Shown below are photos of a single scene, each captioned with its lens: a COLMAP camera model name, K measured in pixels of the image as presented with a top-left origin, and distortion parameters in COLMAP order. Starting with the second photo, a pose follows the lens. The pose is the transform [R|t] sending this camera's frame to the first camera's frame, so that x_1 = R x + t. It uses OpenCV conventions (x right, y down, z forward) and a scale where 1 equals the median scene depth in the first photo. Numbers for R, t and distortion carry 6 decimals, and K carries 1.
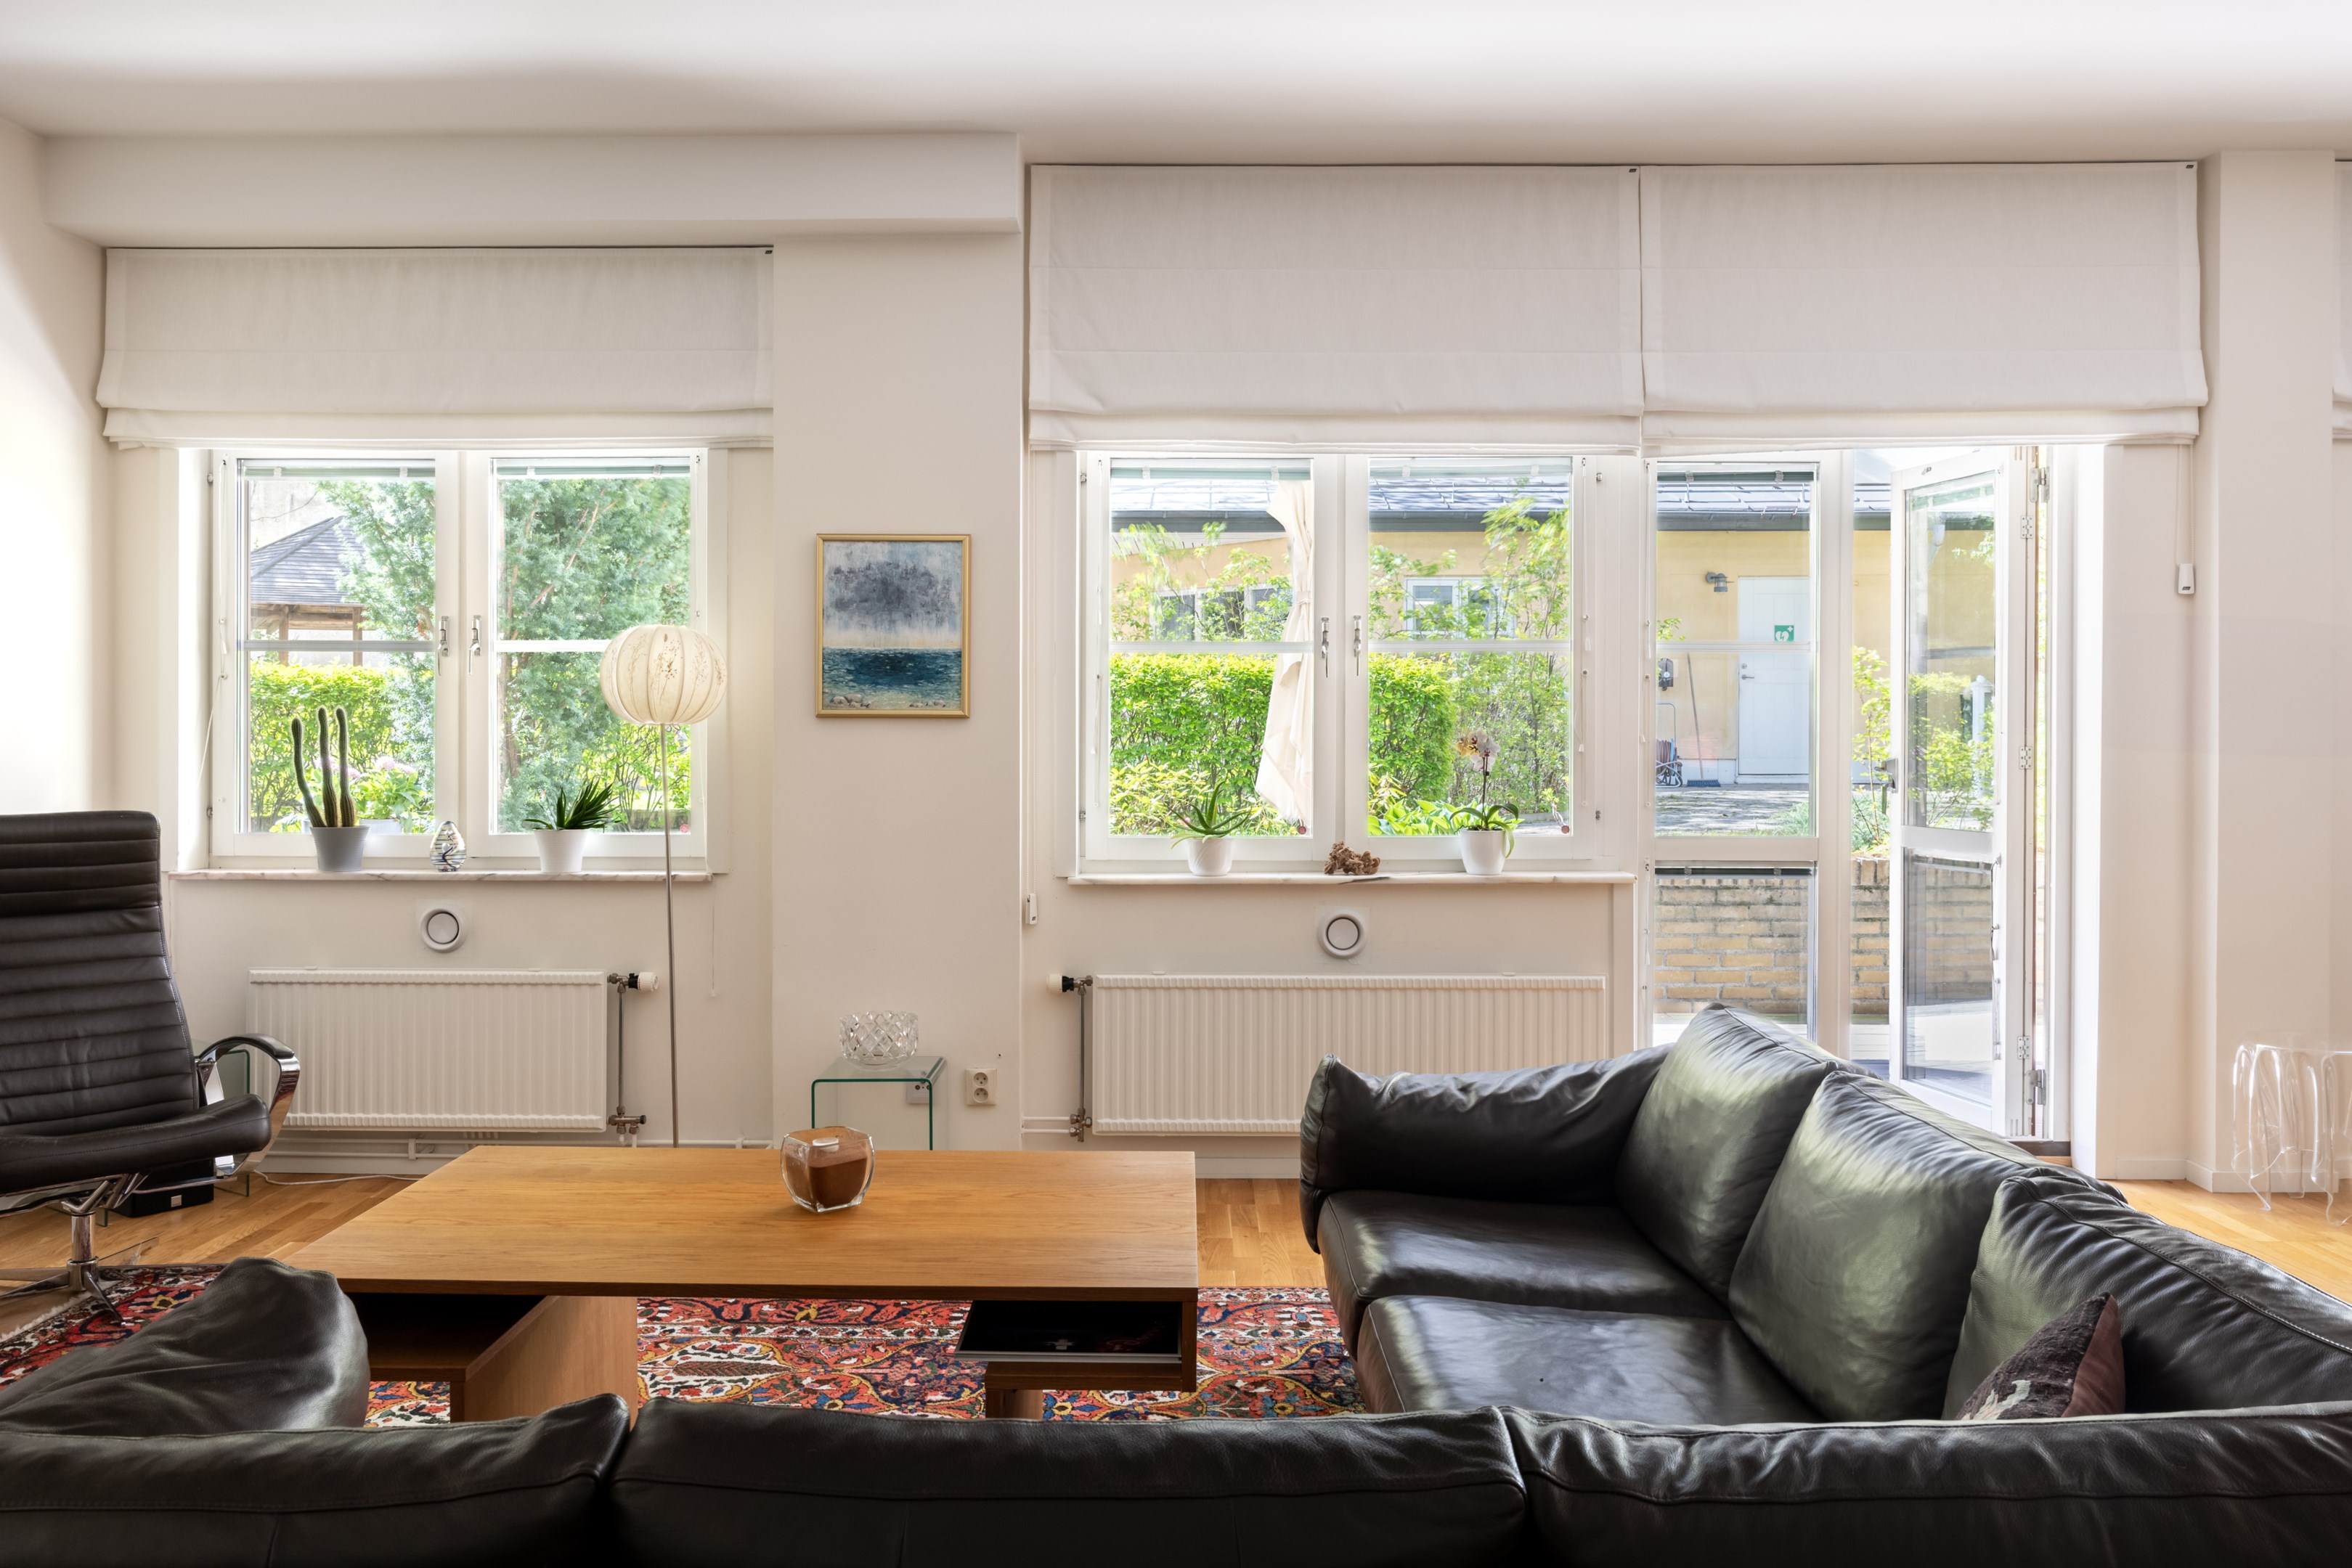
lens RADIAL K [[1771.4, 0, 1166.9], [0, 1771.4, 734.0], [0, 0, 1]] dist [-0.000657, 0.006520]
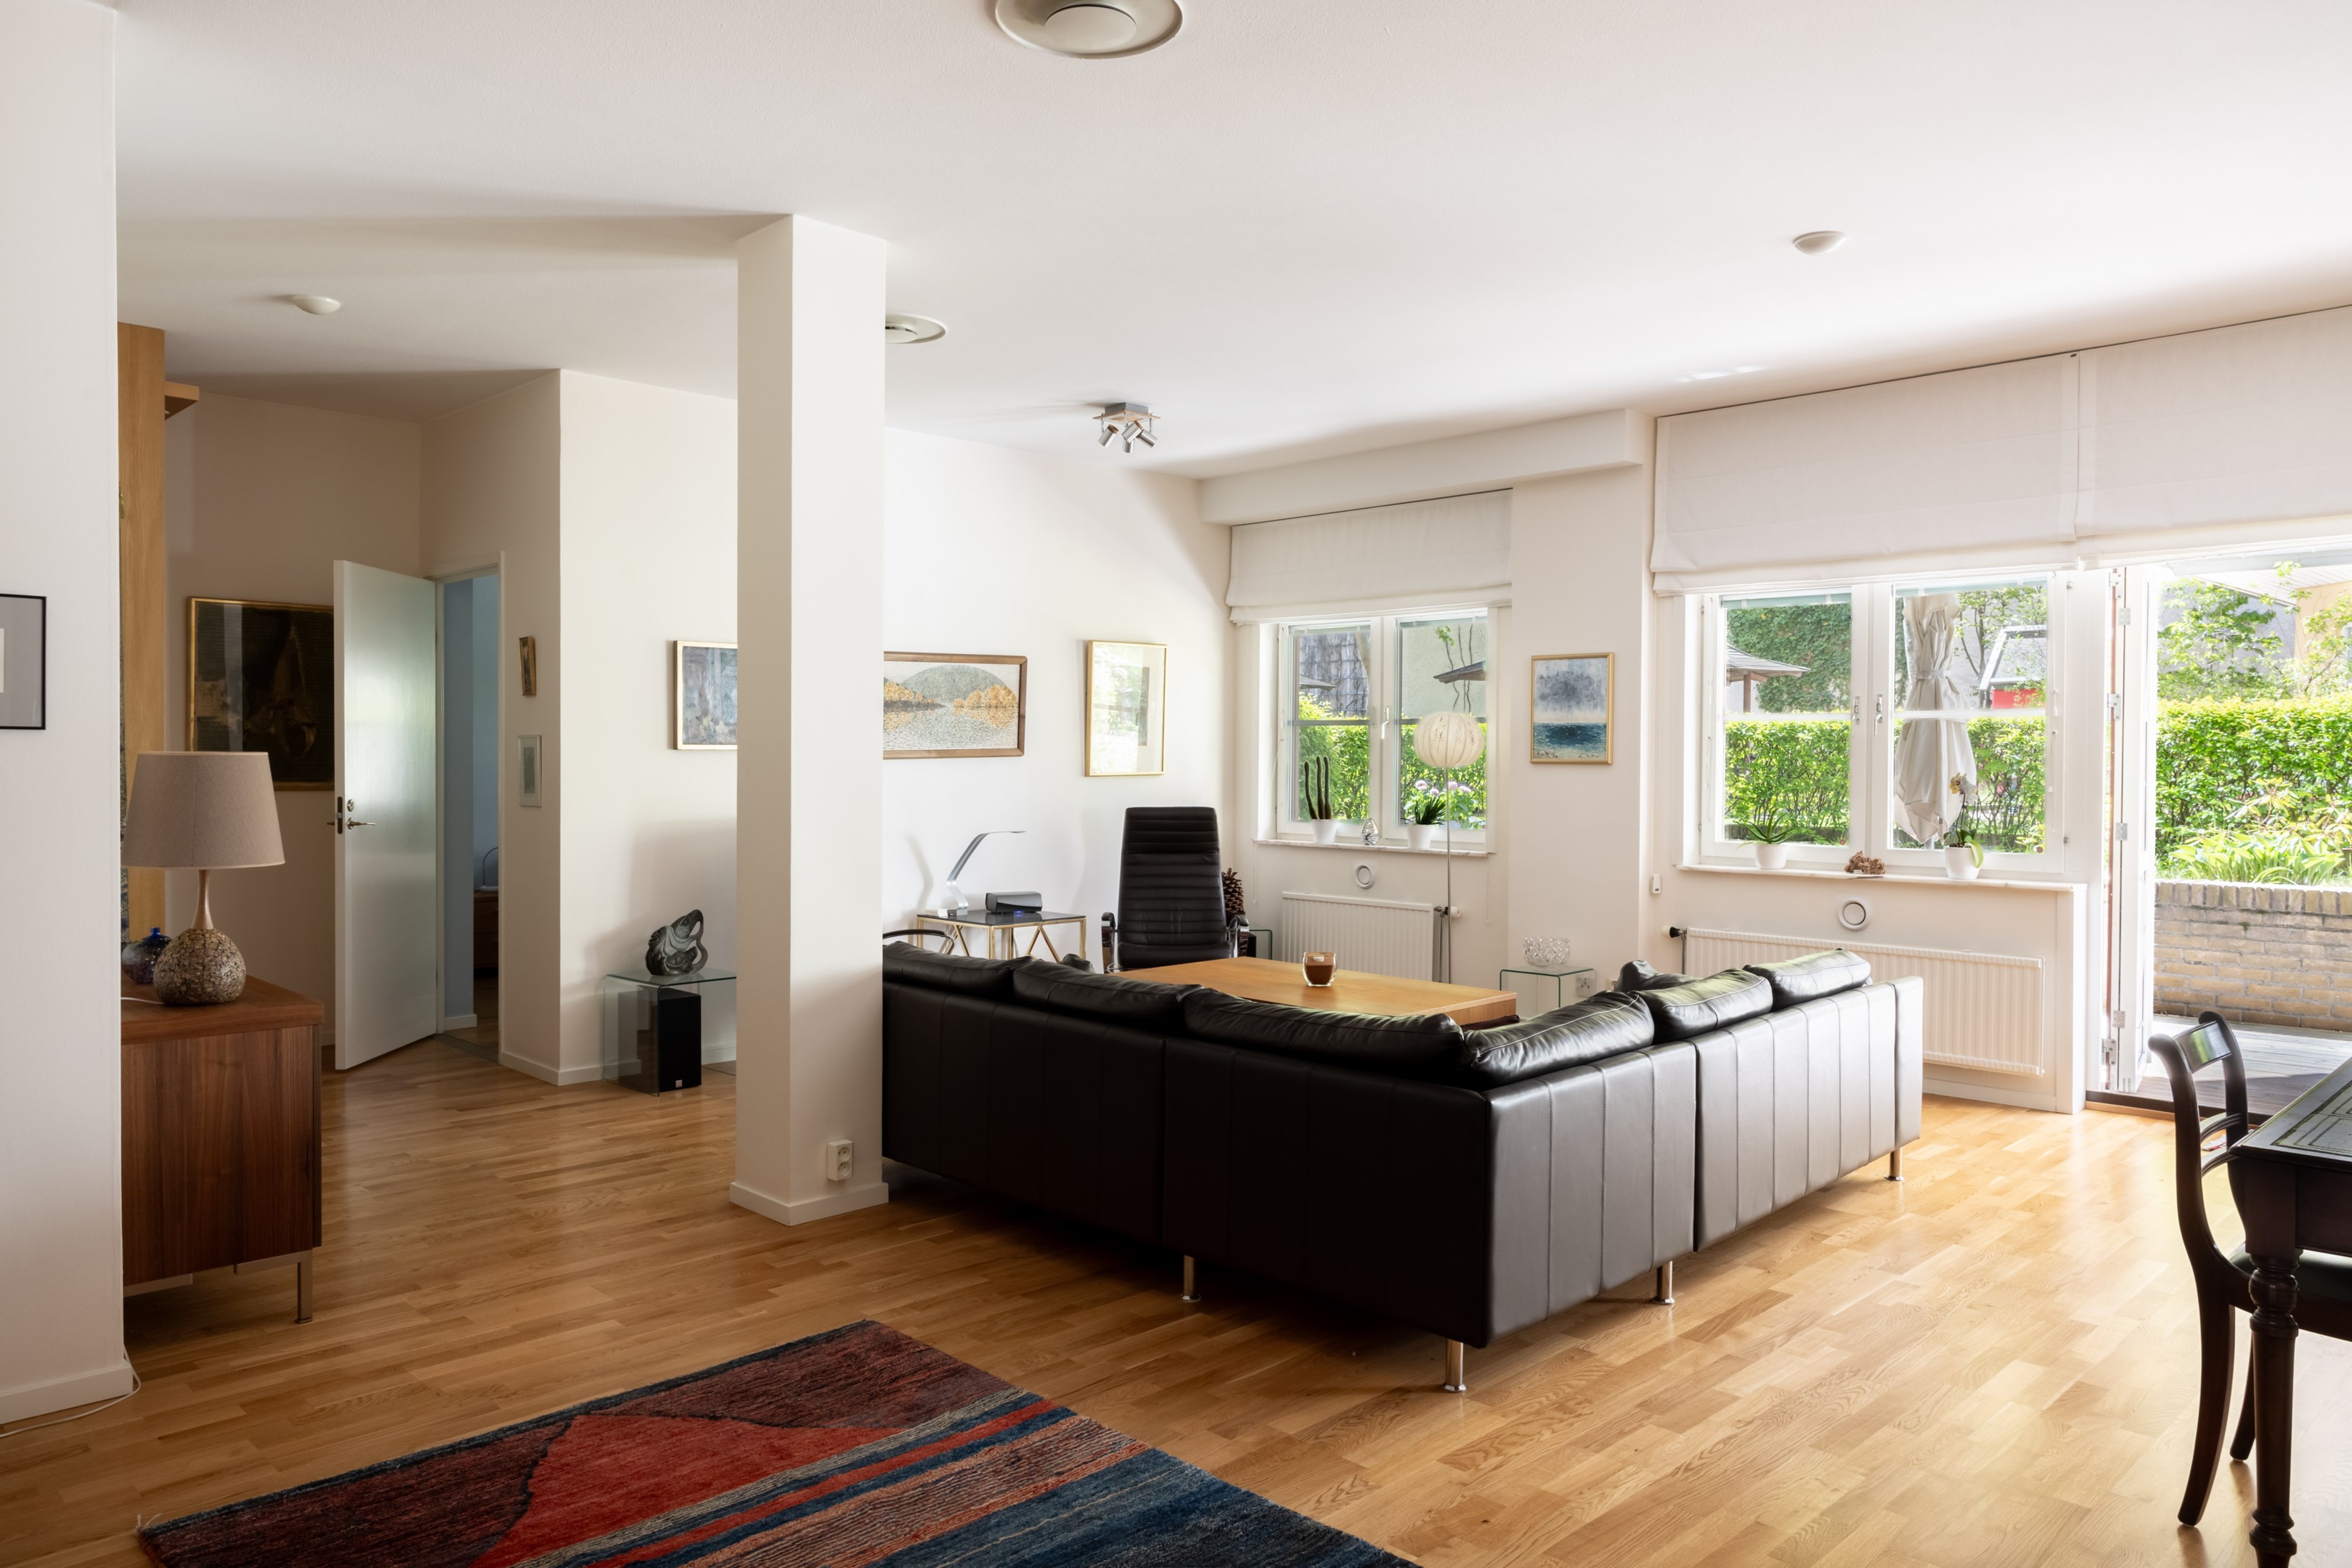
lens RADIAL K [[1597.7, 0, 1176.5], [0, 1597.7, 778.0], [0, 0, 1]] dist [0.000260, 0.000613]
pose [[0.710999, 0.012457, -0.703082, 0.632205], [-0.003311, 0.999891, 0.014367, -0.016081], [0.703185, -0.007887, 0.710963, -0.329370]]
